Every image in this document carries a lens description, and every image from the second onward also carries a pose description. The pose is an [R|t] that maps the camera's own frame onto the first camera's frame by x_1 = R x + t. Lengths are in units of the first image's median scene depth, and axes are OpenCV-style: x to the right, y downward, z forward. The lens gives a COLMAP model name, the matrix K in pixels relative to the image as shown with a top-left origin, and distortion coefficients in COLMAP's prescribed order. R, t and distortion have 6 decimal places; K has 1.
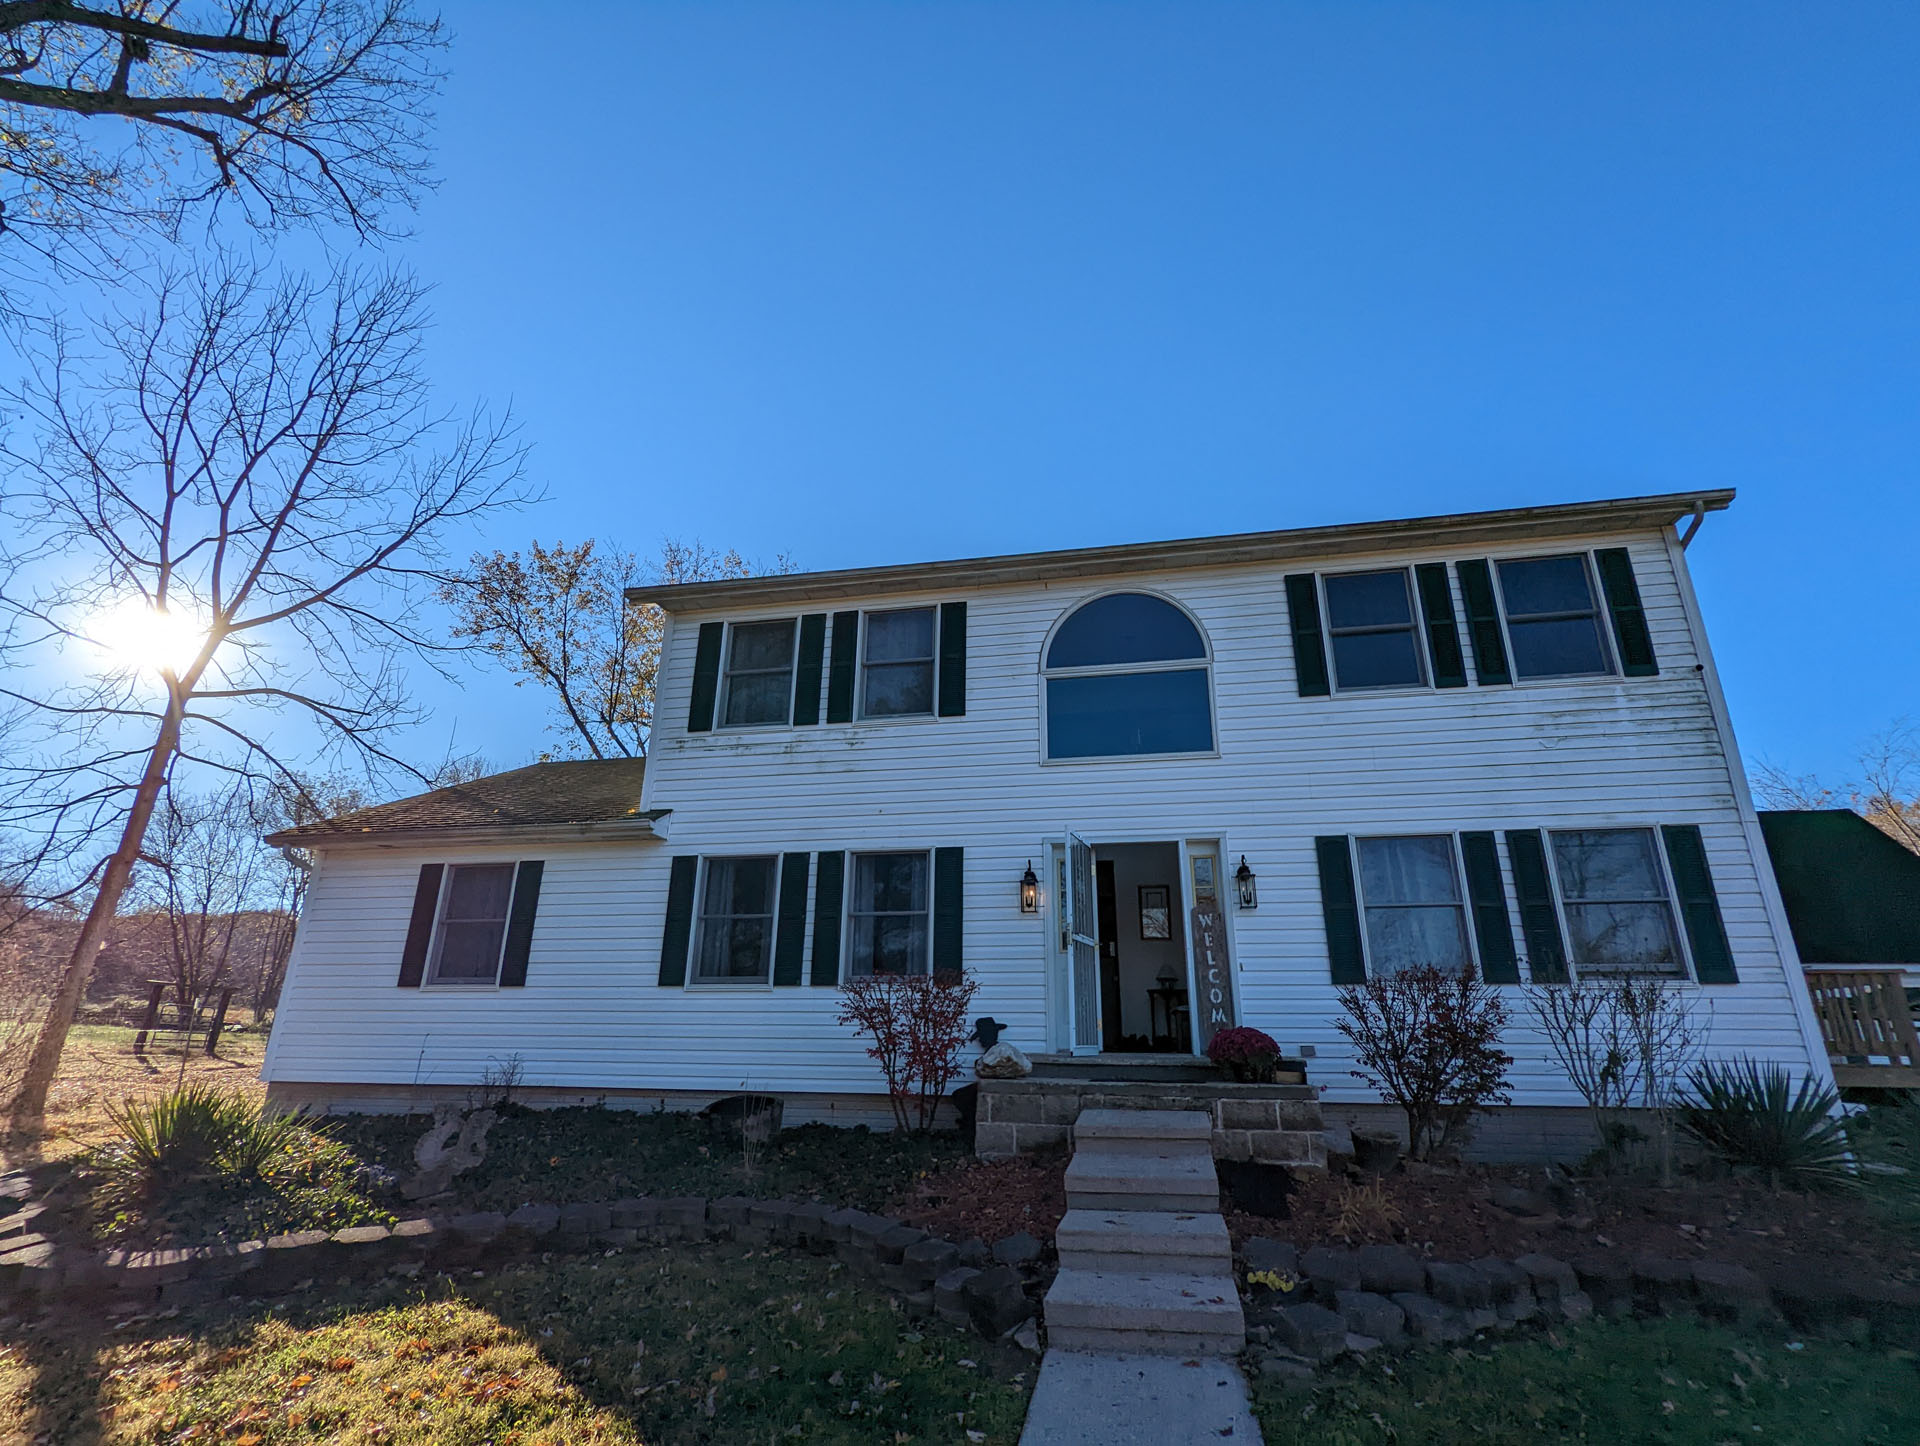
lens RADIAL K [[915.4, 0, 958.4], [0, 915.4, 739.0], [0, 0, 1]] dist [-0.001971, -0.000245]
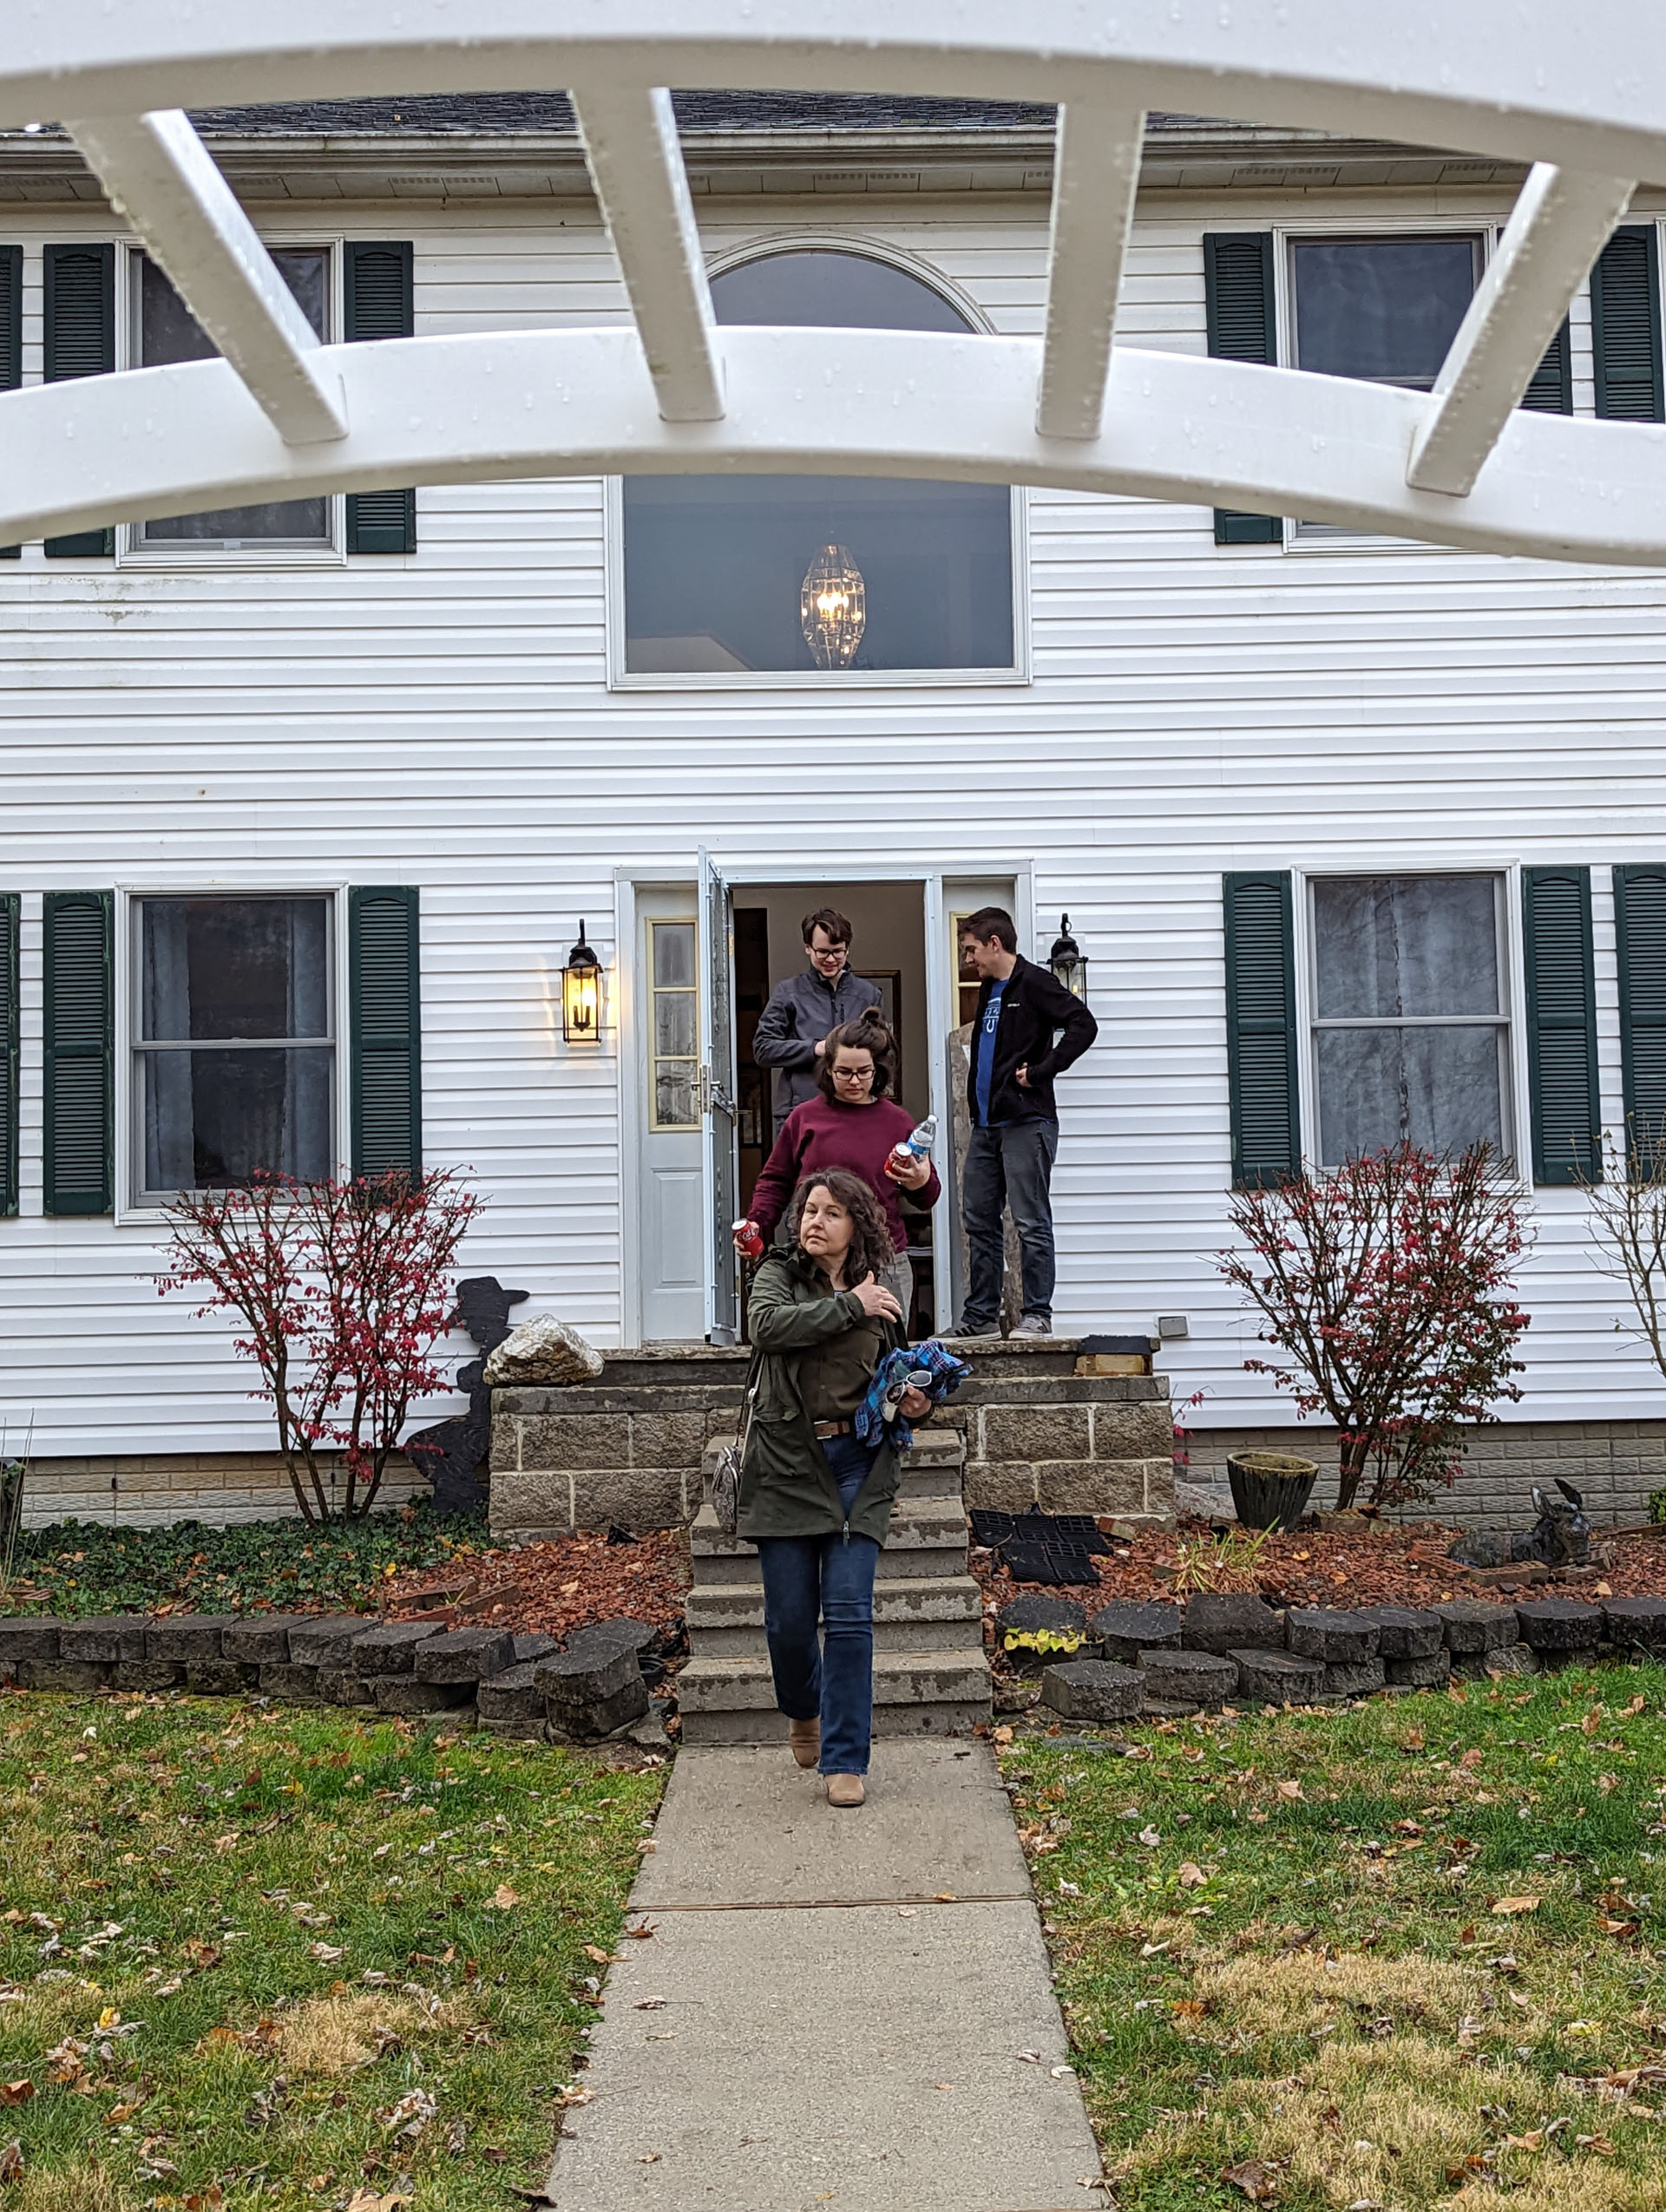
lens RADIAL K [[1583.2, 0, 838.0], [0, 1583.2, 1103.4], [0, 0, 1]] dist [-0.002417, 0.000812]
pose [[0.983551, -0.008685, 0.180421, 0.060991], [-0.030741, 0.976223, 0.214577, 0.053779], [-0.177995, -0.216593, 0.959899, 0.253722]]
